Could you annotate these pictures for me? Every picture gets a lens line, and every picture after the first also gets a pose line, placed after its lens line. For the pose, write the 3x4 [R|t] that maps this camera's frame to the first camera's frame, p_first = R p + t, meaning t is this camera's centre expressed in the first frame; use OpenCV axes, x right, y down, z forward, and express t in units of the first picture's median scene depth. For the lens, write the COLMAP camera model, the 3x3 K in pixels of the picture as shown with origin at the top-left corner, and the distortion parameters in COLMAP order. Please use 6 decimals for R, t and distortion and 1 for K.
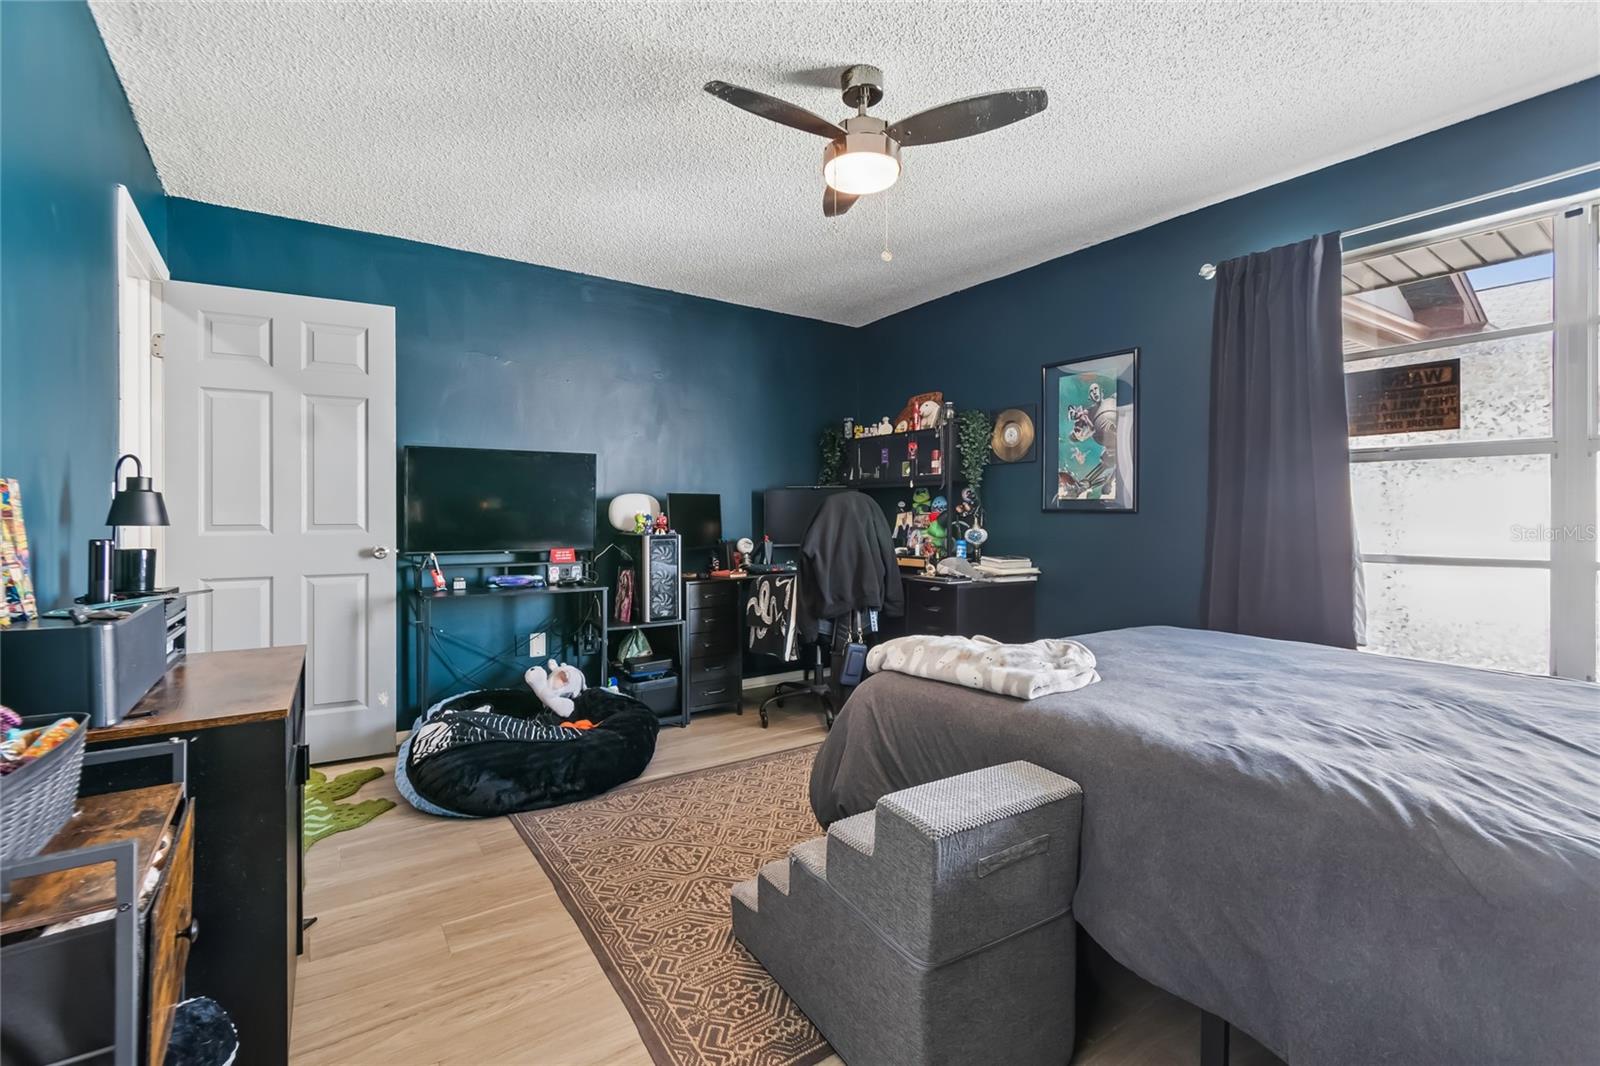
lens RADIAL K [[712.1, 0, 772.7], [0, 712.1, 510.7], [0, 0, 1]] dist [0.007193, -0.003182]
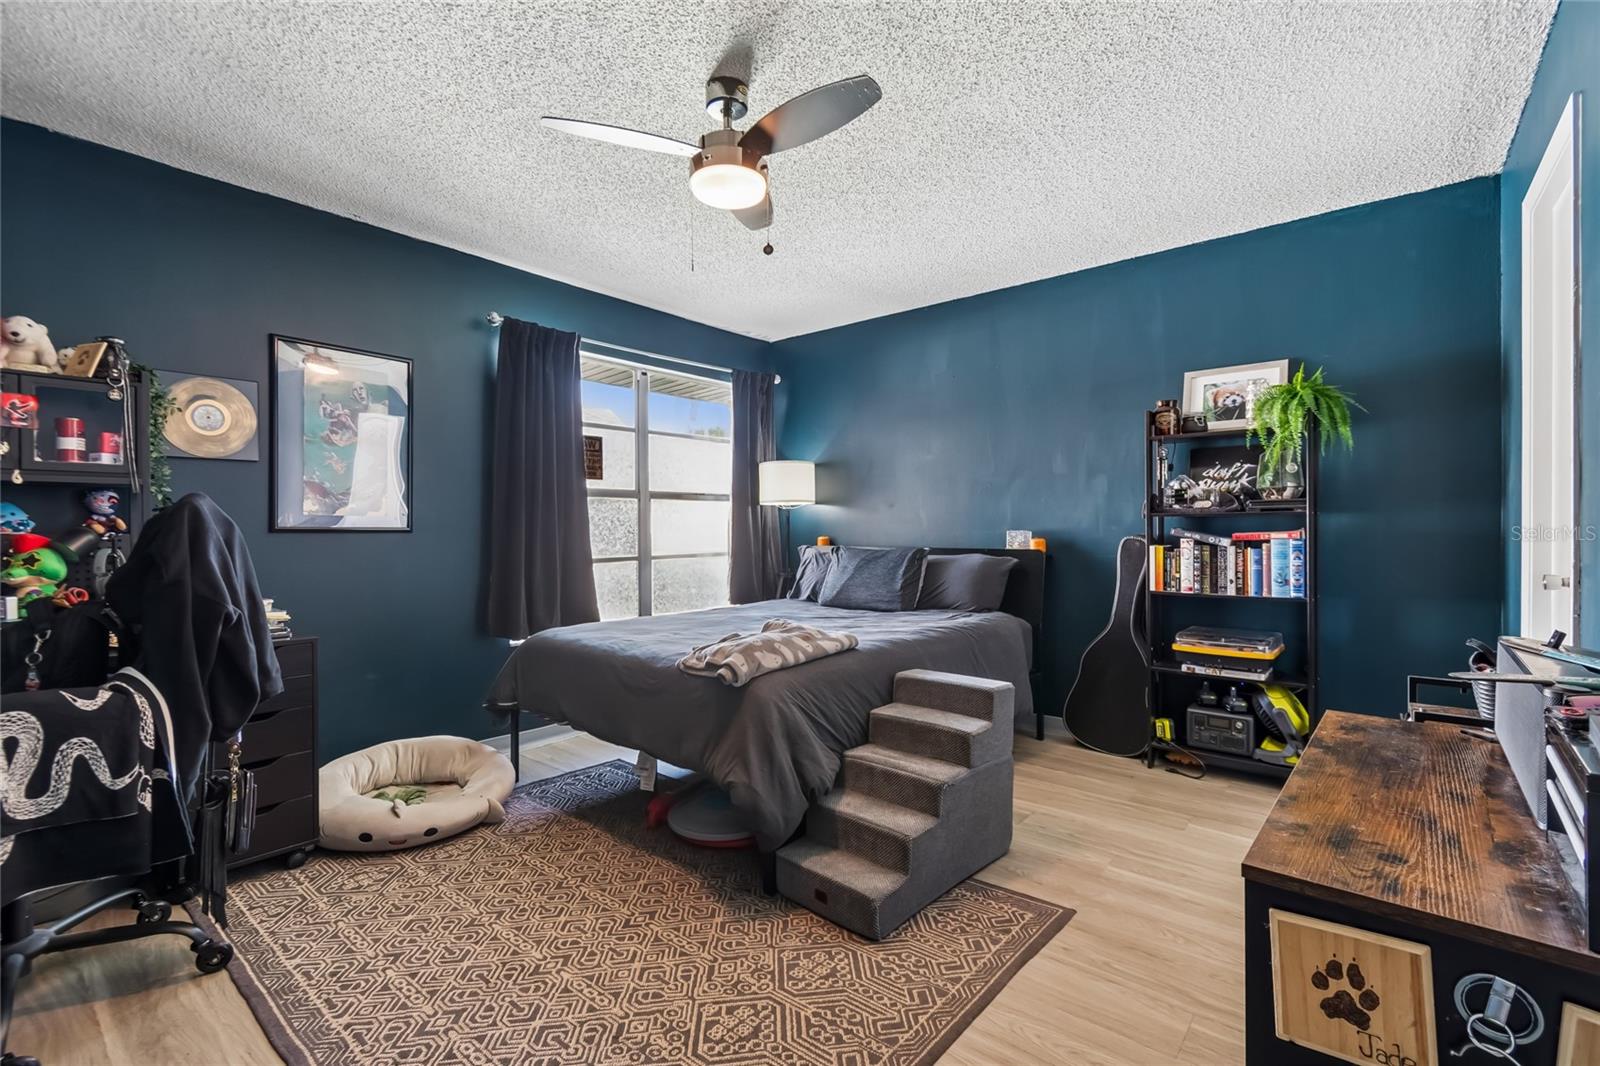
lens RADIAL K [[712.1, 0, 799.3], [0, 712.1, 533.3], [0, 0, 1]] dist [0.007193, -0.003182]
pose [[-0.293240, -0.003189, 0.956034, -0.619908], [0.003028, 0.999986, 0.004265, 0.002459], [-0.956034, 0.004146, -0.293226, 0.874674]]
